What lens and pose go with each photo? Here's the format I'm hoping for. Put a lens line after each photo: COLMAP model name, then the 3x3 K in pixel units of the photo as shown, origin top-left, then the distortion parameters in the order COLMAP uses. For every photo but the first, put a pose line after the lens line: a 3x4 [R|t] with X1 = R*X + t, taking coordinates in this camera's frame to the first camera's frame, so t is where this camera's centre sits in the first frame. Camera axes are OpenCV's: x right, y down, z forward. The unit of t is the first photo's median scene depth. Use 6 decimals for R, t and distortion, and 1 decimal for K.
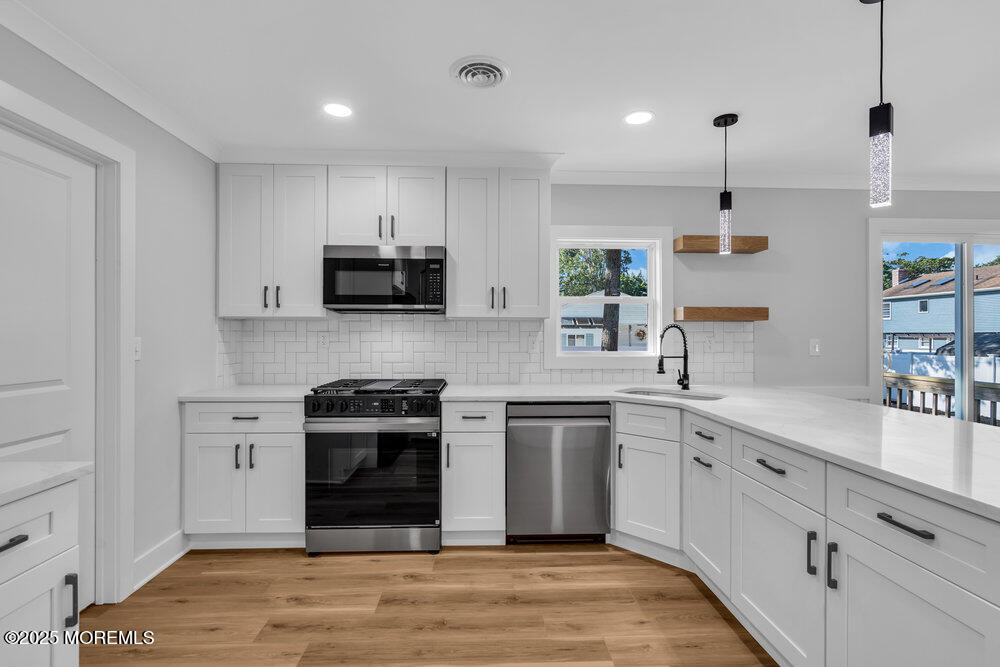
lens RADIAL K [[459.0, 0, 499.7], [0, 459.0, 334.2], [0, 0, 1]] dist [-0.001400, -0.000523]
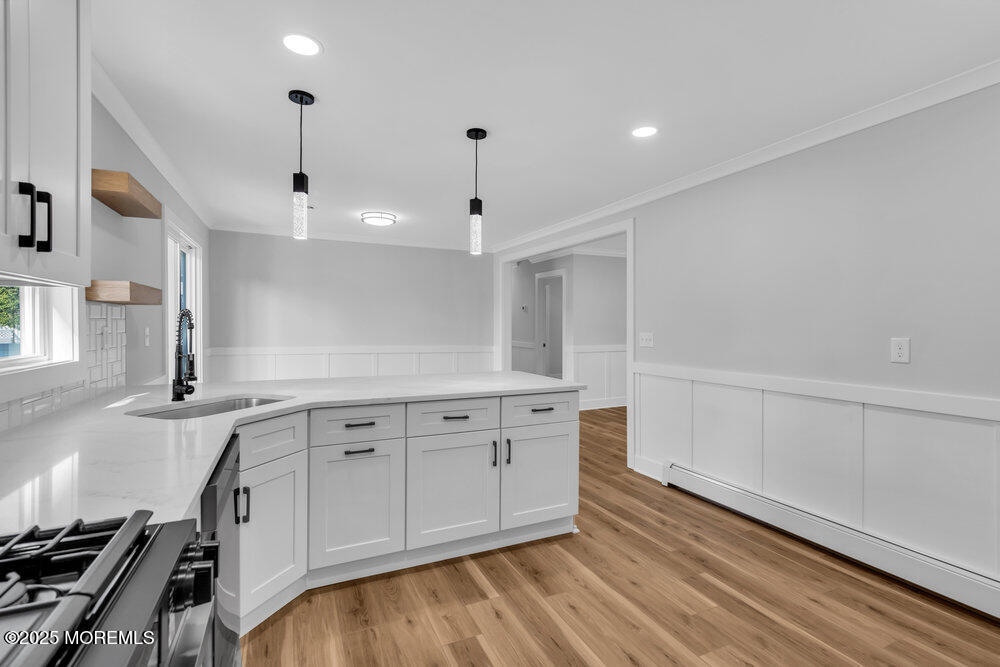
lens RADIAL K [[459.0, 0, 501.8], [0, 459.0, 330.7], [0, 0, 1]] dist [-0.001400, -0.000523]
pose [[-0.390884, -0.013945, 0.920334, -0.451712], [-0.007314, 0.999901, 0.012045, -0.000202], [-0.920411, -0.002023, -0.390947, 0.832599]]
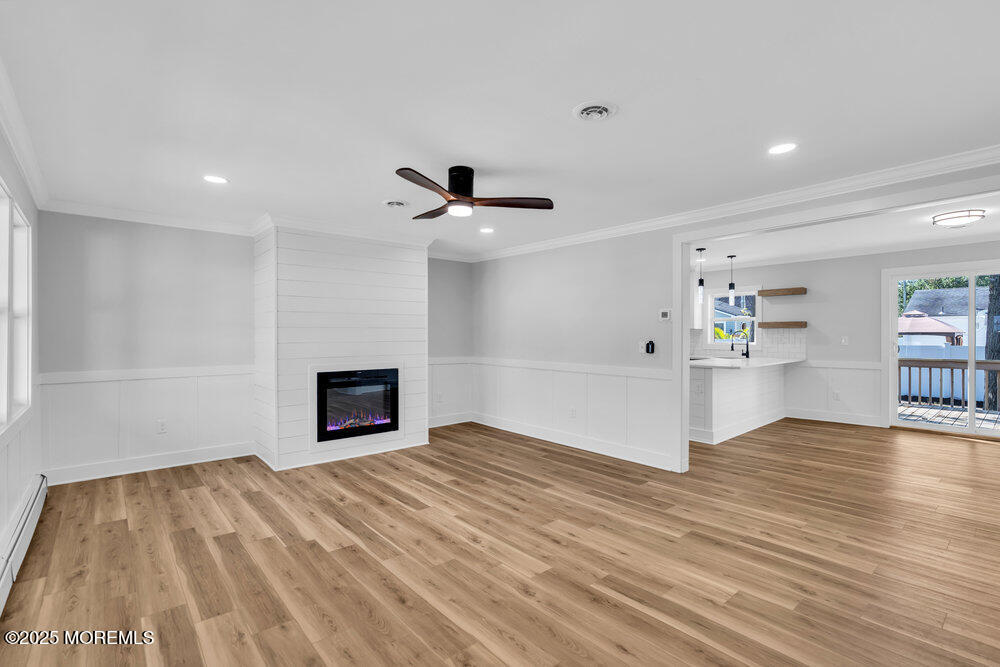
lens RADIAL K [[459.0, 0, 501.2], [0, 459.0, 331.8], [0, 0, 1]] dist [-0.001400, -0.000523]
pose [[0.633214, -0.013207, -0.773864, 1.482082], [0.007468, 0.999912, -0.010954, 0.001322], [0.773940, 0.001156, 0.633257, -1.541210]]
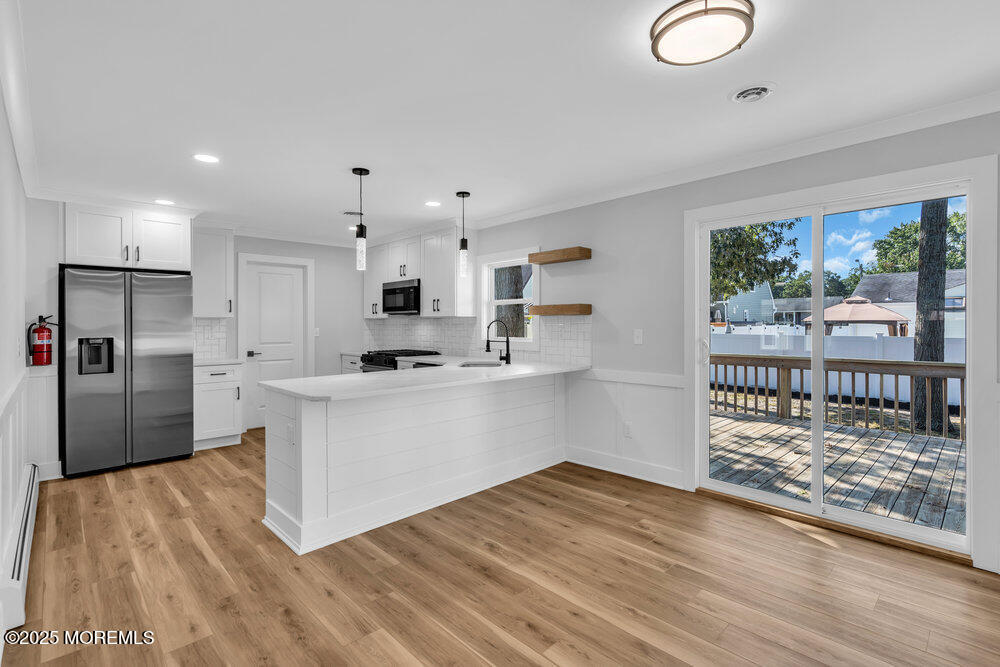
lens RADIAL K [[459.0, 0, 496.4], [0, 459.0, 326.2], [0, 0, 1]] dist [-0.001400, -0.000523]
pose [[0.661213, -0.001728, -0.750197, 1.522162], [0.007566, 0.999962, 0.004366, -0.005542], [0.750161, -0.008562, 0.661200, 0.007608]]
